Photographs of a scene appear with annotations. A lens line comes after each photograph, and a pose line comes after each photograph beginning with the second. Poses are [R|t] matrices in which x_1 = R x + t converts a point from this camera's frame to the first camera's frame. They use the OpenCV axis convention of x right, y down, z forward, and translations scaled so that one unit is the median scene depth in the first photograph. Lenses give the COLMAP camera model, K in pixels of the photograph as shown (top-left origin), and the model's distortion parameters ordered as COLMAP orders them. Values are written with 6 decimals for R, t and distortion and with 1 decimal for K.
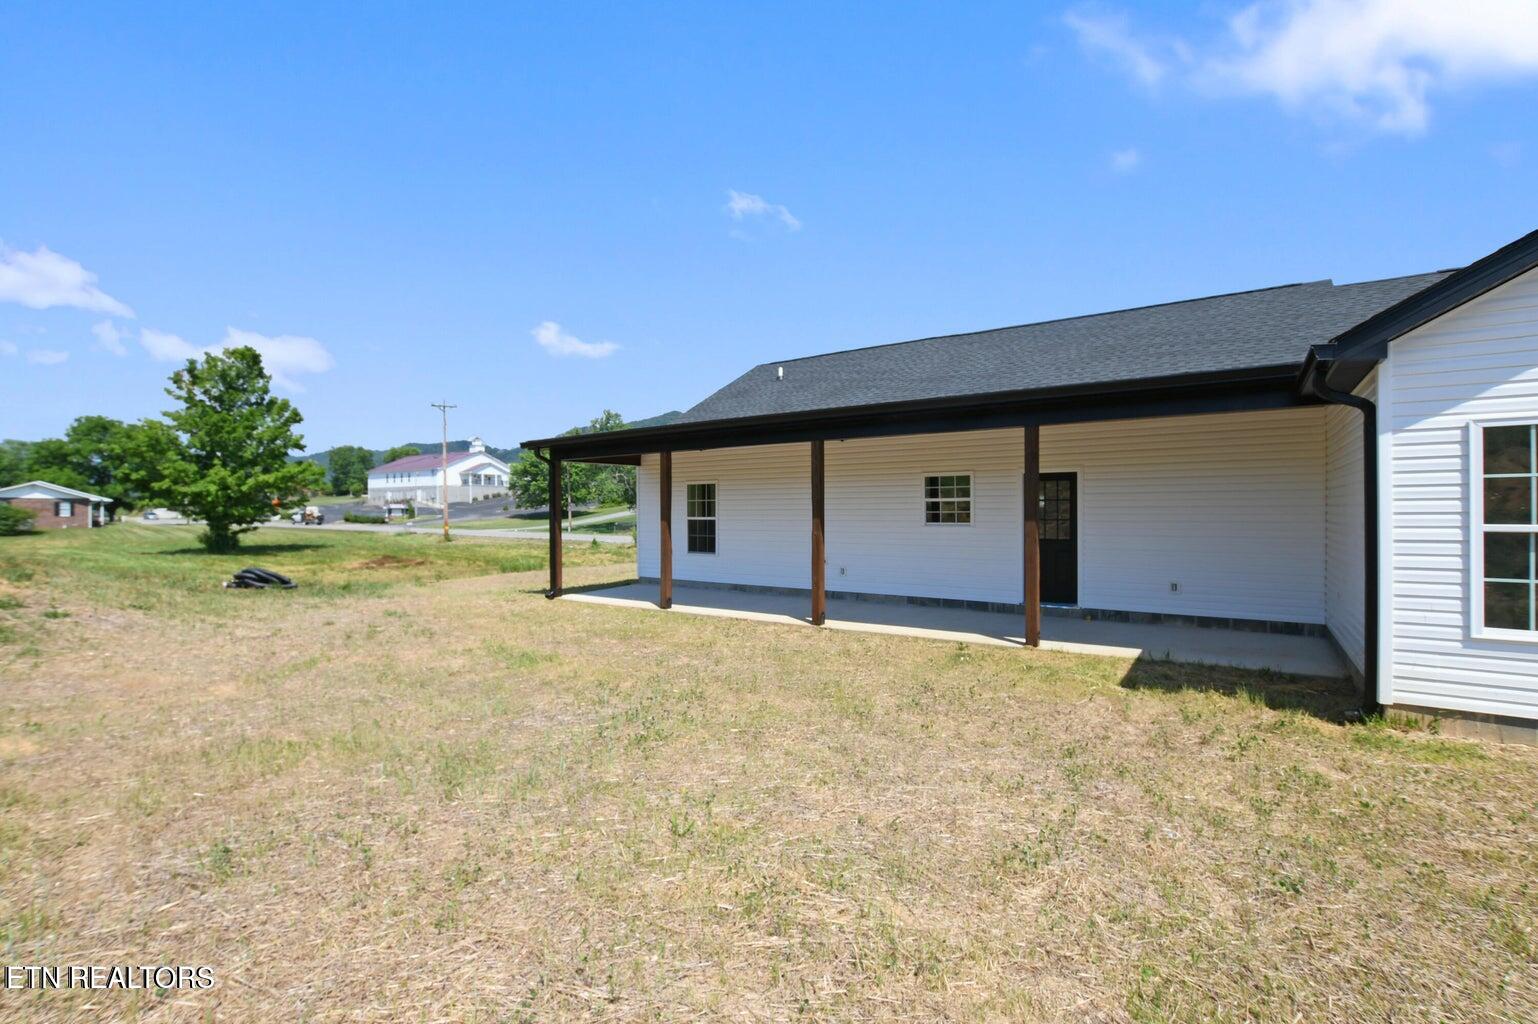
lens RADIAL K [[667.3, 0, 769.0], [0, 667.3, 512.0], [0, 0, 1]] dist [-0.021760, 0.001168]
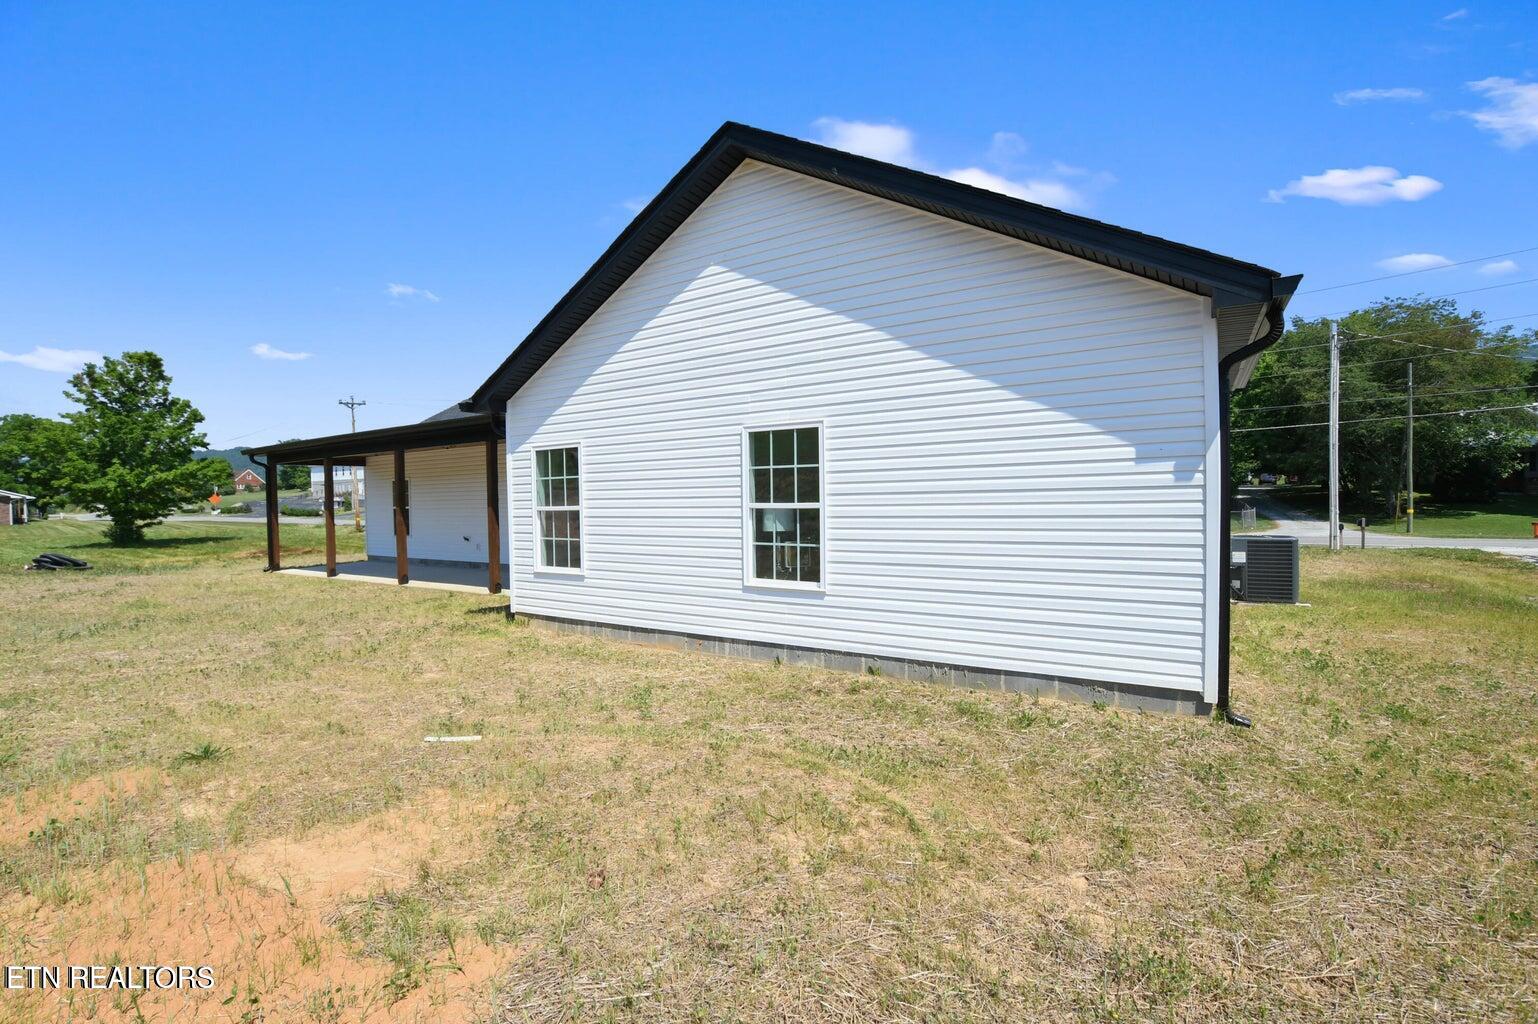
lens RADIAL K [[667.3, 0, 769.0], [0, 667.3, 512.0], [0, 0, 1]] dist [-0.021760, 0.001168]
pose [[0.999463, -0.013781, 0.029734, 0.484733], [0.013216, 0.999730, 0.019098, 0.001569], [-0.029989, -0.018695, 0.999375, -0.236484]]
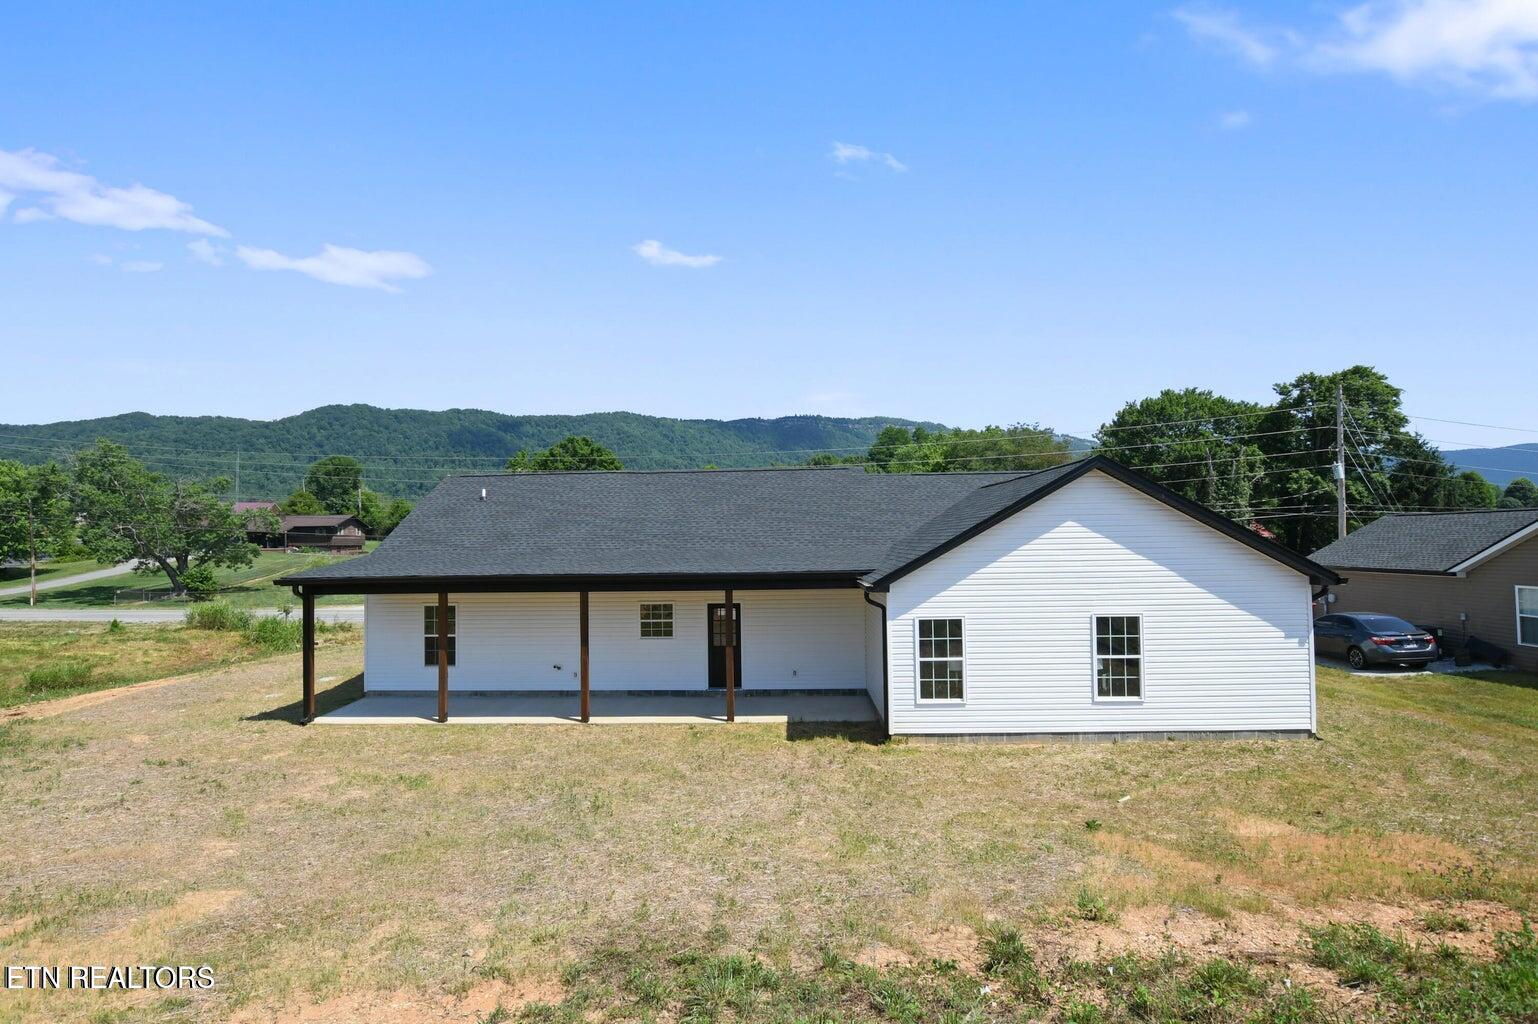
lens RADIAL K [[752.3, 0, 737.7], [0, 752.3, 516.3], [0, 0, 1]] dist [-0.041084, 0.023848]
pose [[0.849849, 0.009381, 0.526943, -0.307140], [0.011486, 0.999274, -0.036313, -0.127802], [-0.526901, 0.036913, 0.849125, -0.330027]]
